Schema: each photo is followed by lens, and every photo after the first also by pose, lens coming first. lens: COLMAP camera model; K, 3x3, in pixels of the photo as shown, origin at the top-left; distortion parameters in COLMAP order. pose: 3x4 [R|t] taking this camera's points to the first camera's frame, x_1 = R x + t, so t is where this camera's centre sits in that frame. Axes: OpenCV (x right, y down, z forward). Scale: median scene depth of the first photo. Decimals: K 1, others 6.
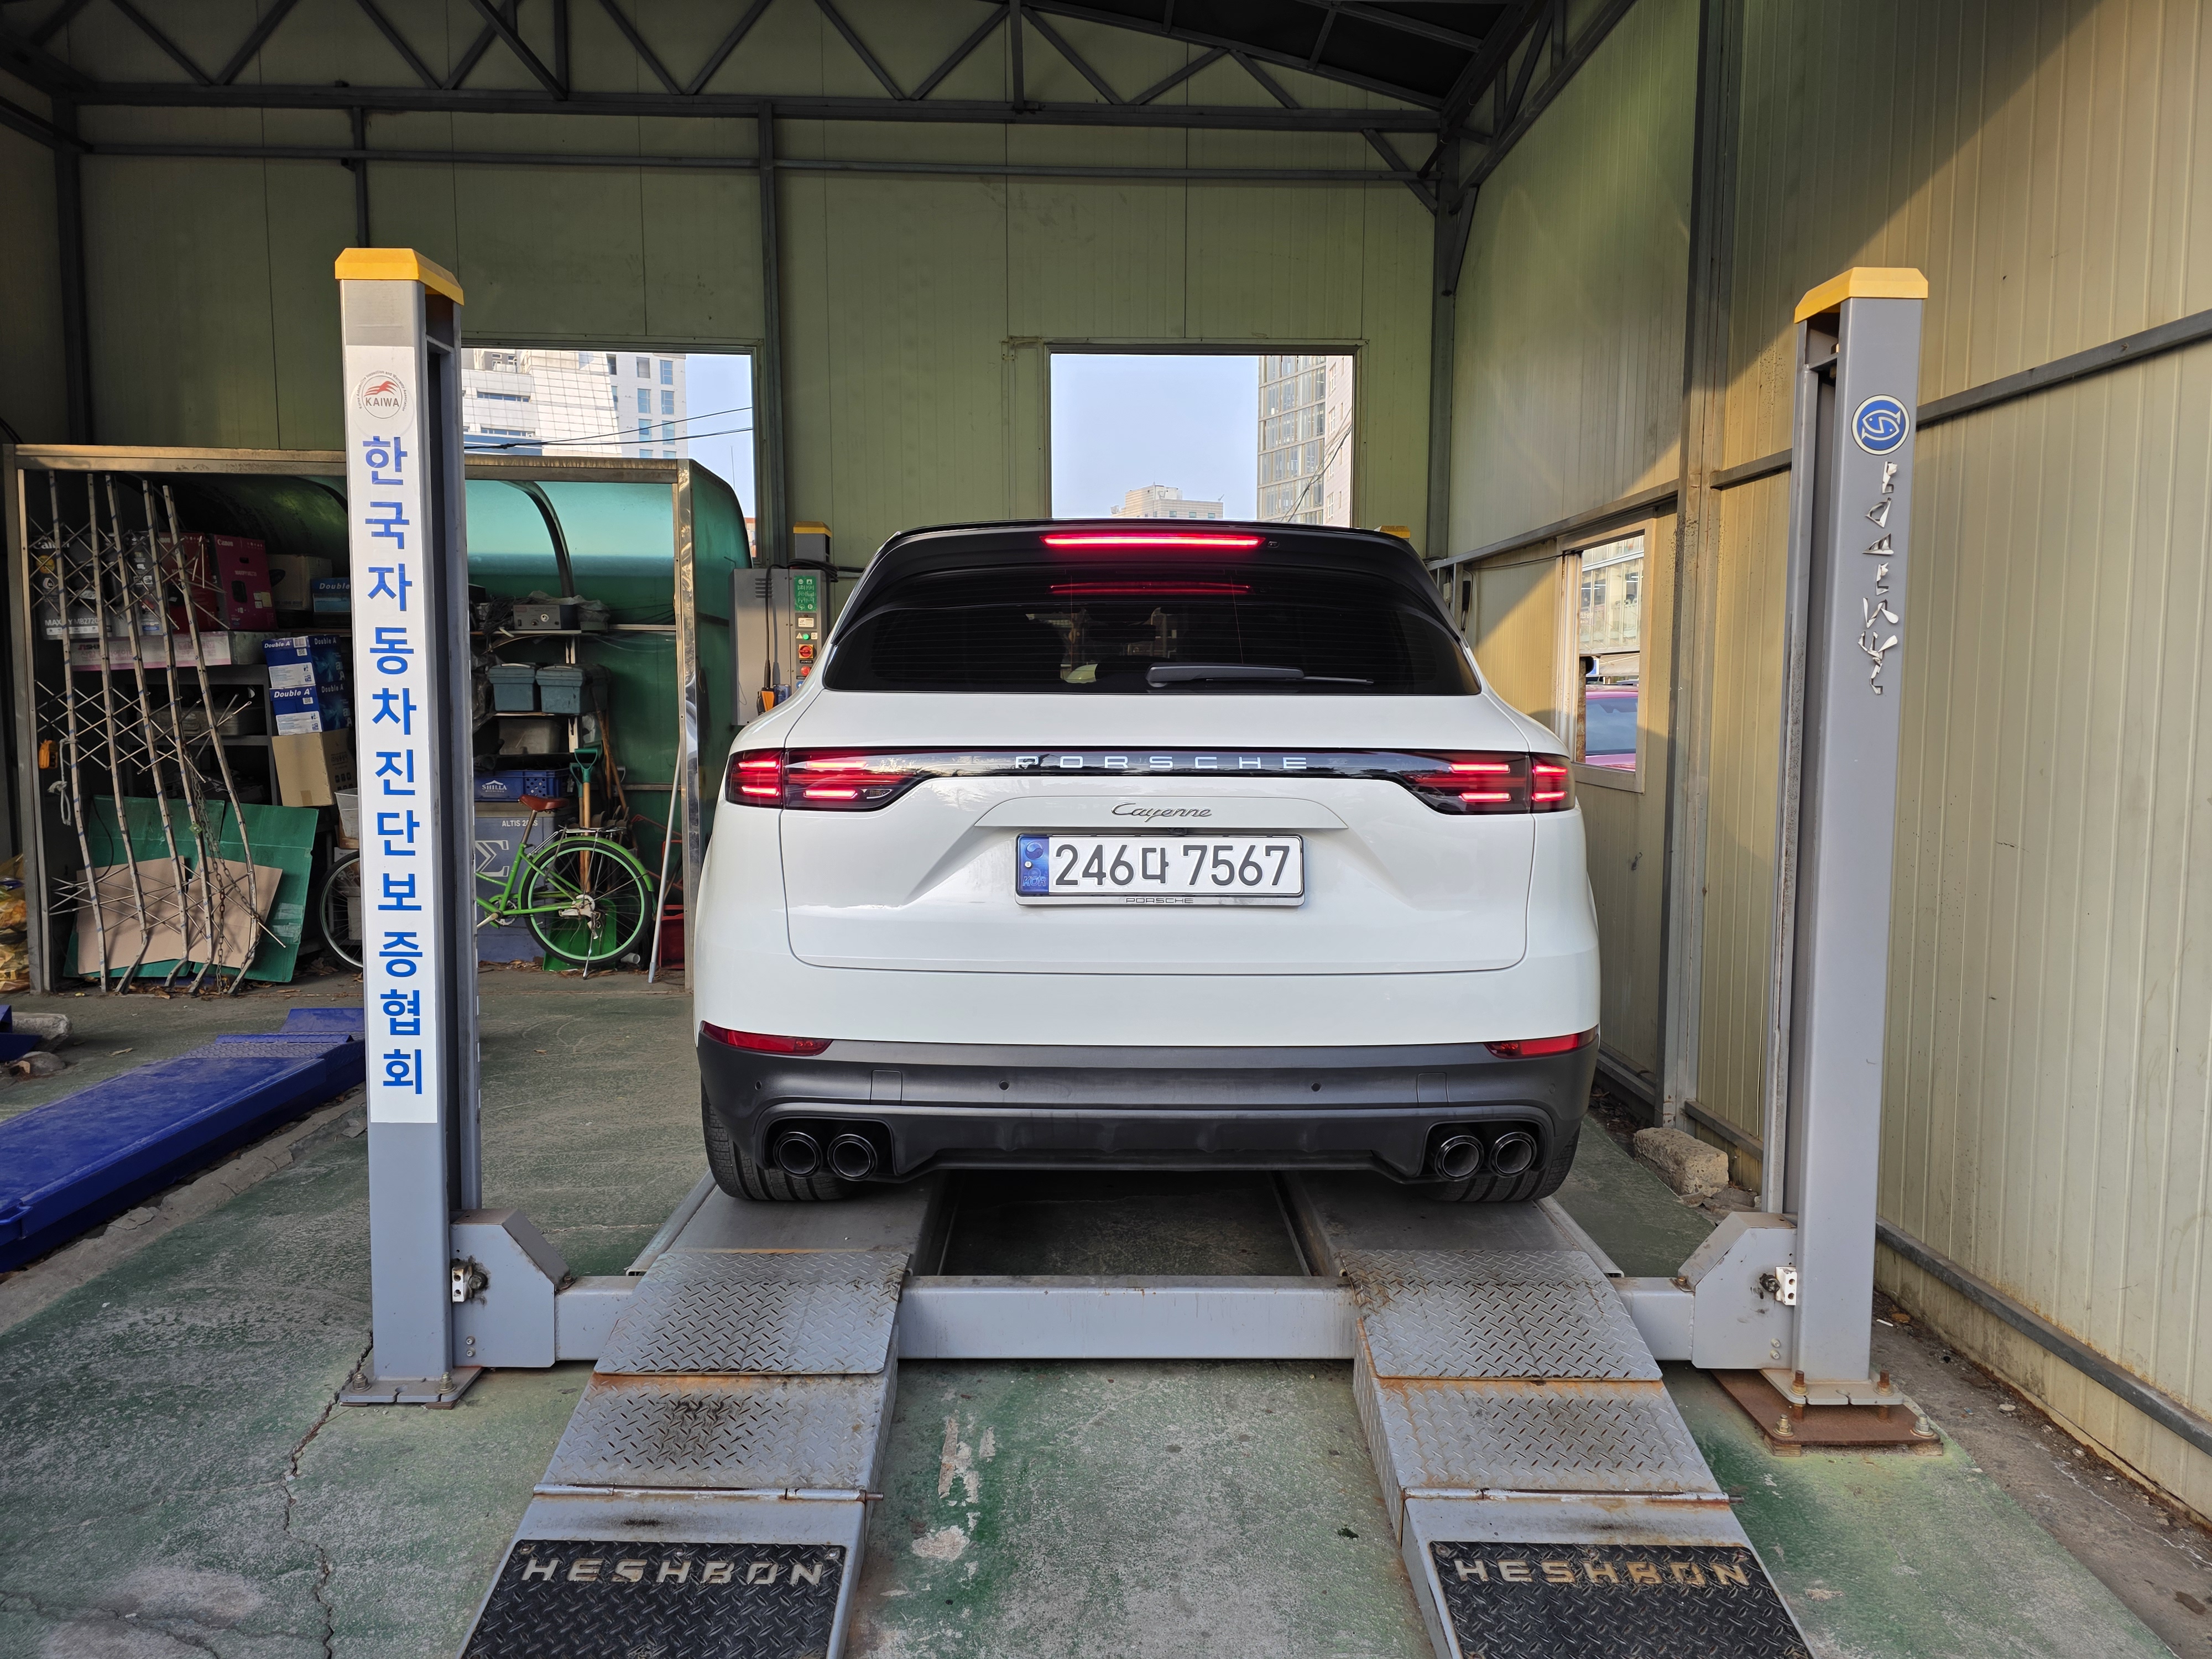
lens RADIAL K [[1519.3, 0, 1091.4], [0, 1519.3, 816.7], [0, 0, 1]] dist [0.080527, -0.077466]
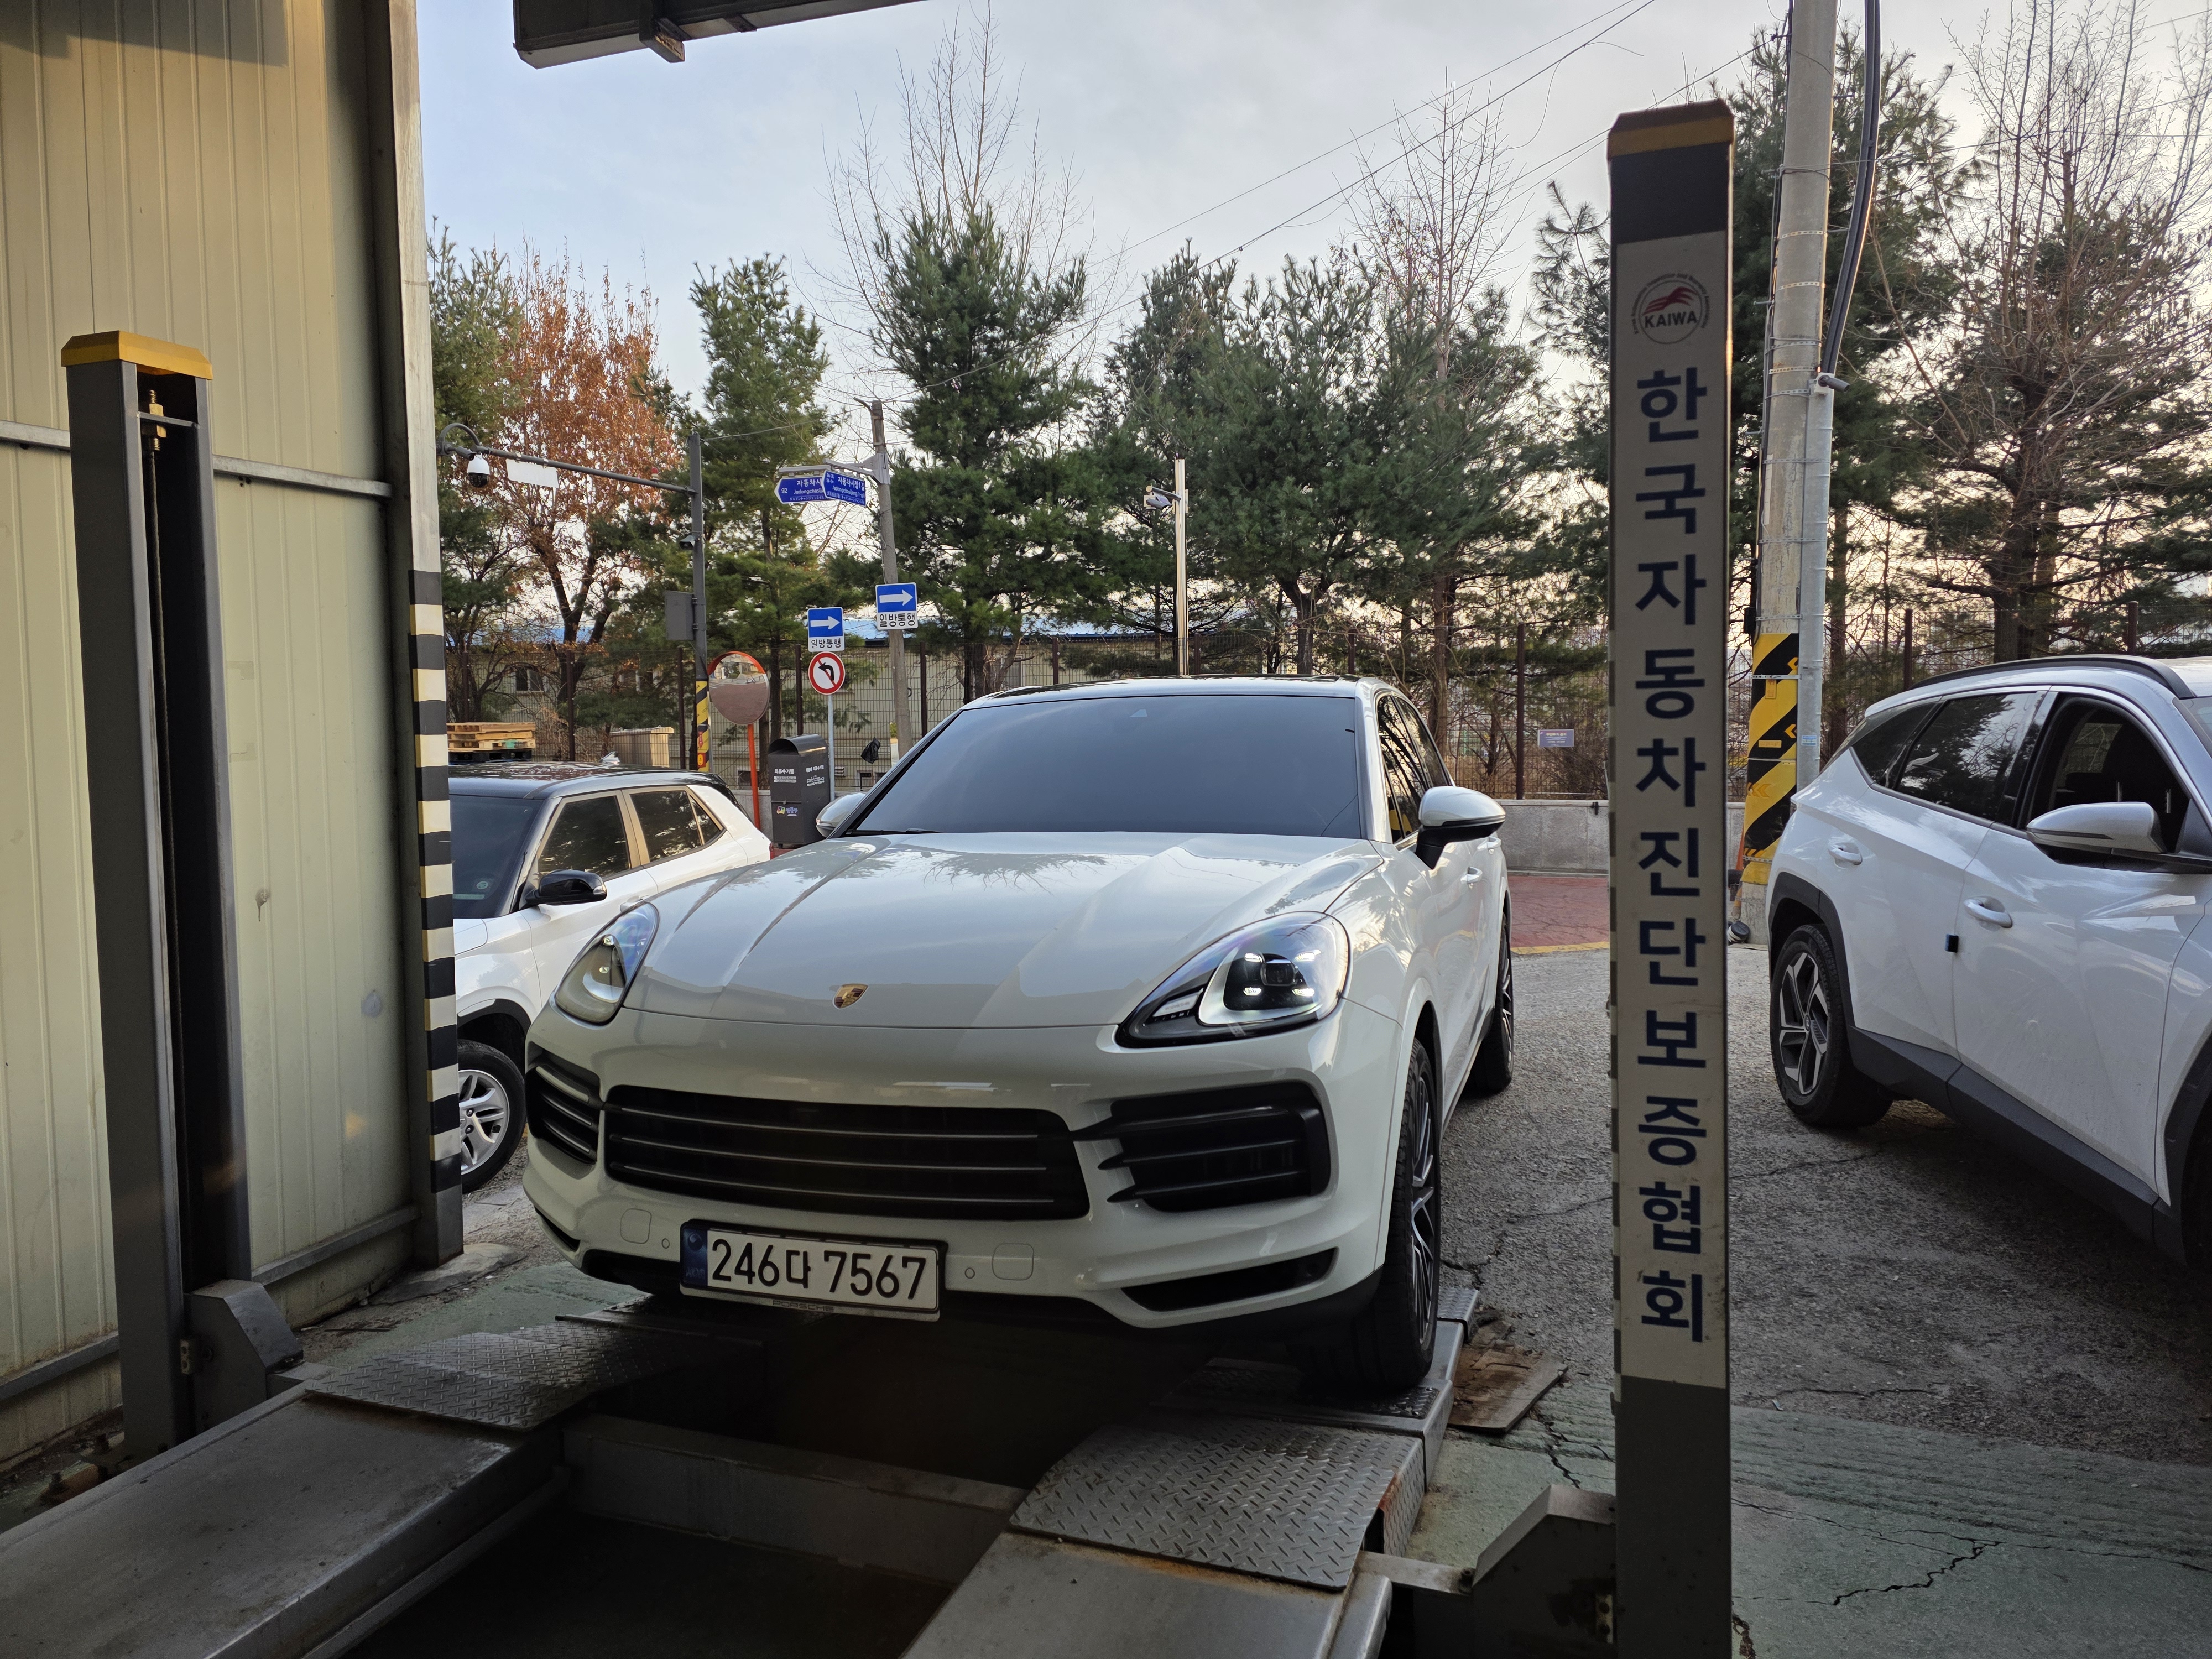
lens RADIAL K [[1499.7, 0, 1089.8], [0, 1499.7, 797.7], [0, 0, 1]] dist [0.083111, -0.073882]
pose [[0.932507, -0.014321, -0.360869, -0.441998], [0.001680, 0.999375, -0.035318, -0.033683], [0.361149, 0.032328, 0.931948, 0.279222]]
